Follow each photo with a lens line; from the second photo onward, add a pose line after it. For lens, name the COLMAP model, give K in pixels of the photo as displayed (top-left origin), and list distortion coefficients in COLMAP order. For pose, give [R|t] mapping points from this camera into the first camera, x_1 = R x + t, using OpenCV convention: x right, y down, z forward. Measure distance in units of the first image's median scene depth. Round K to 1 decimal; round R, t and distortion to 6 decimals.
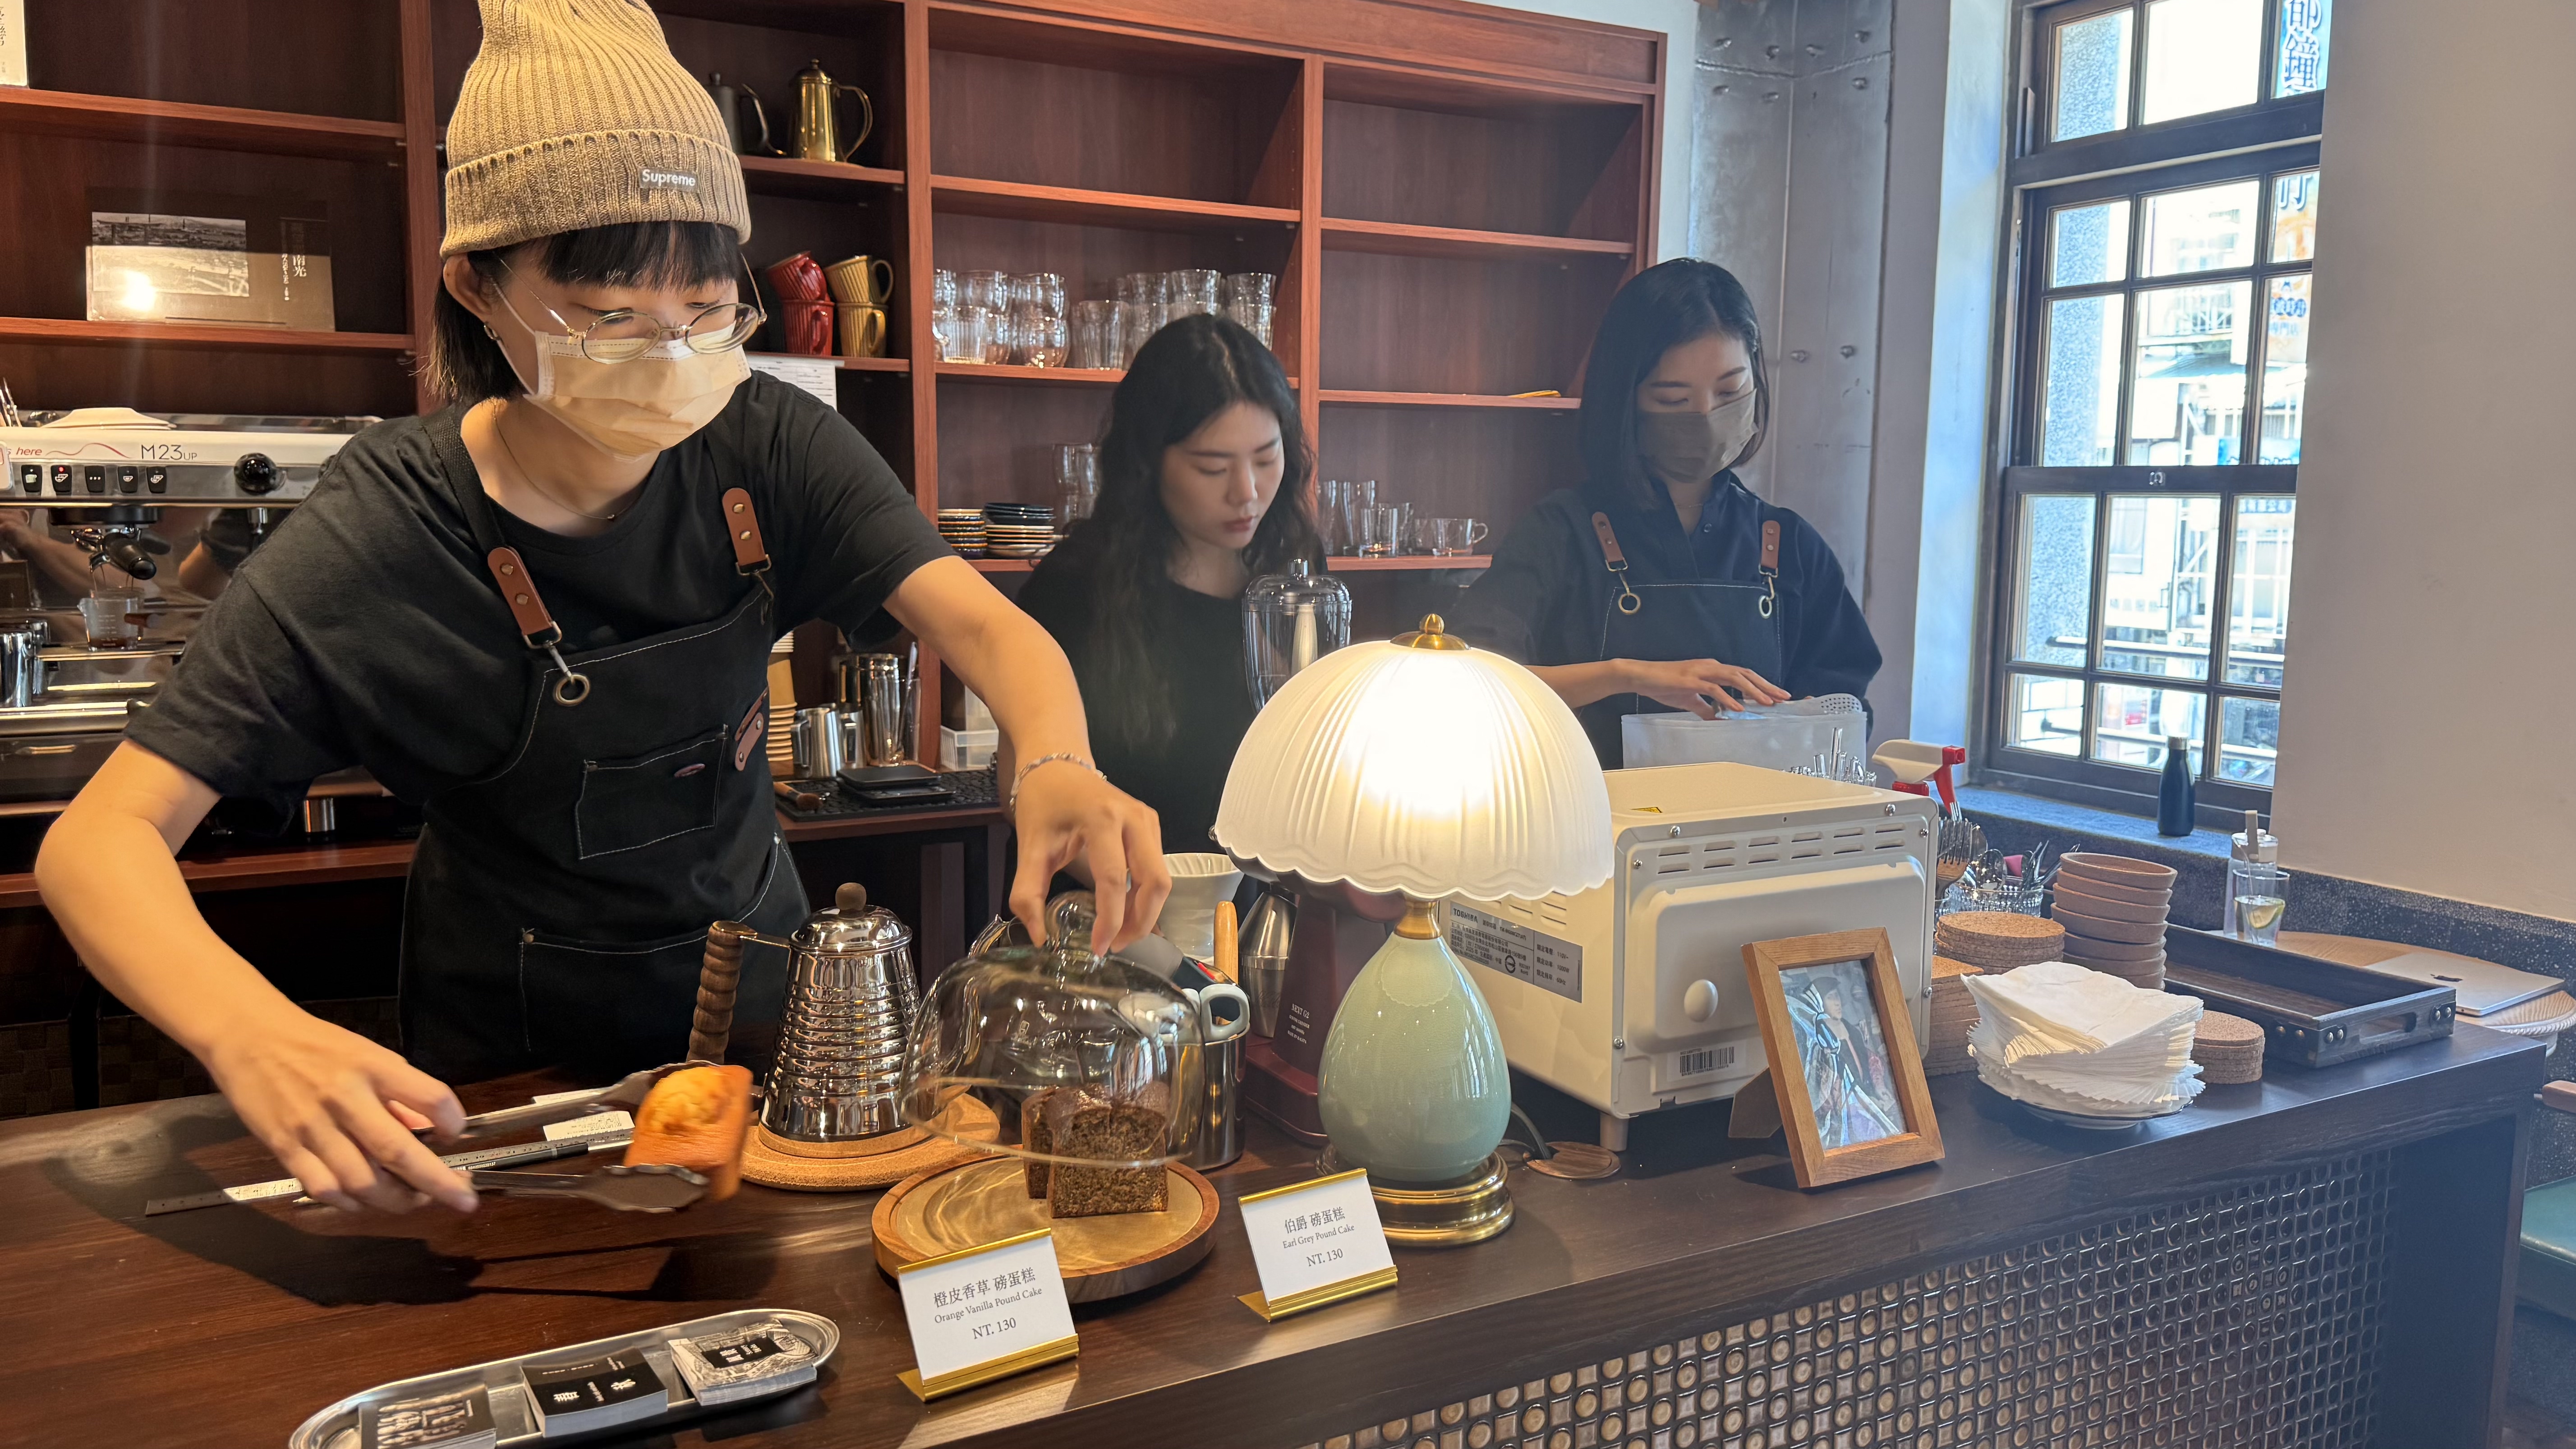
lens RADIAL K [[1867.7, 0, 1276.5], [0, 1867.7, 714.6], [0, 0, 1]] dist [0.051349, -0.044081]
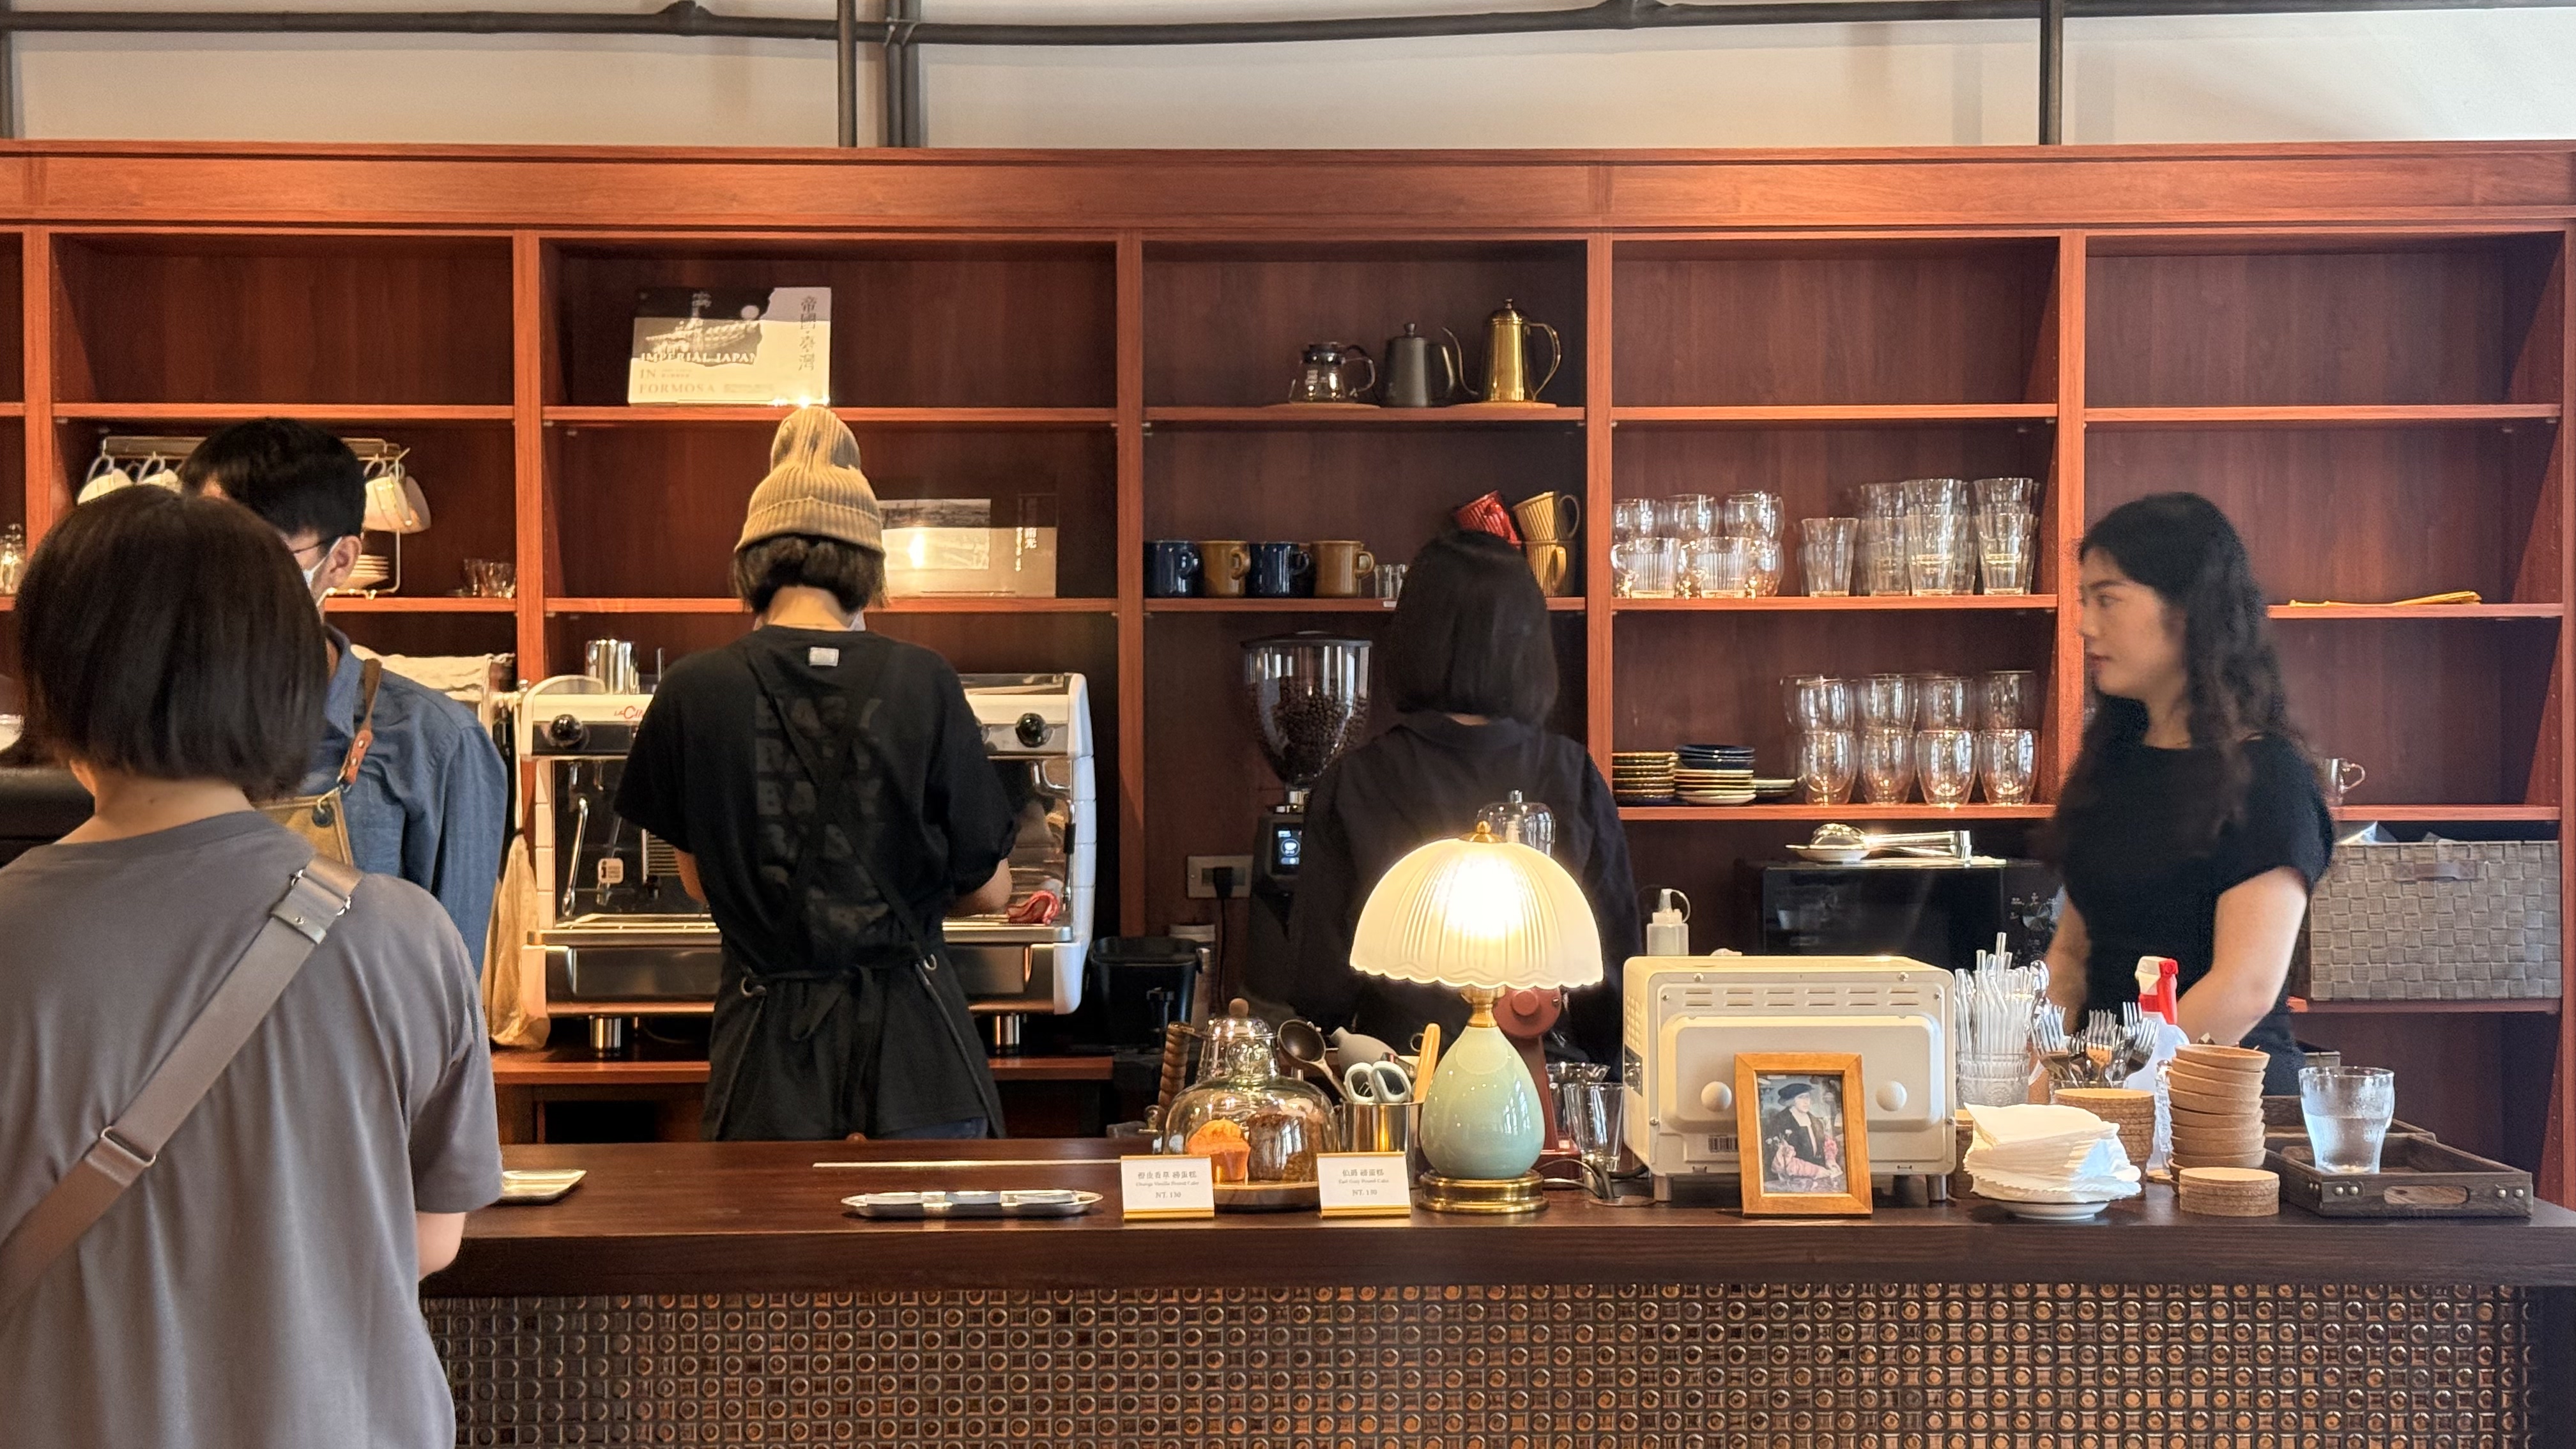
lens RADIAL K [[3734.9, 0, 1301.9], [0, 3734.9, 735.8], [0, 0, 1]] dist [0.127240, 0.000000]
pose [[0.890530, -0.008596, -0.454842, 0.595781], [-0.042209, 0.993947, -0.101426, 0.086664], [0.452961, 0.109521, 0.884777, -0.815406]]
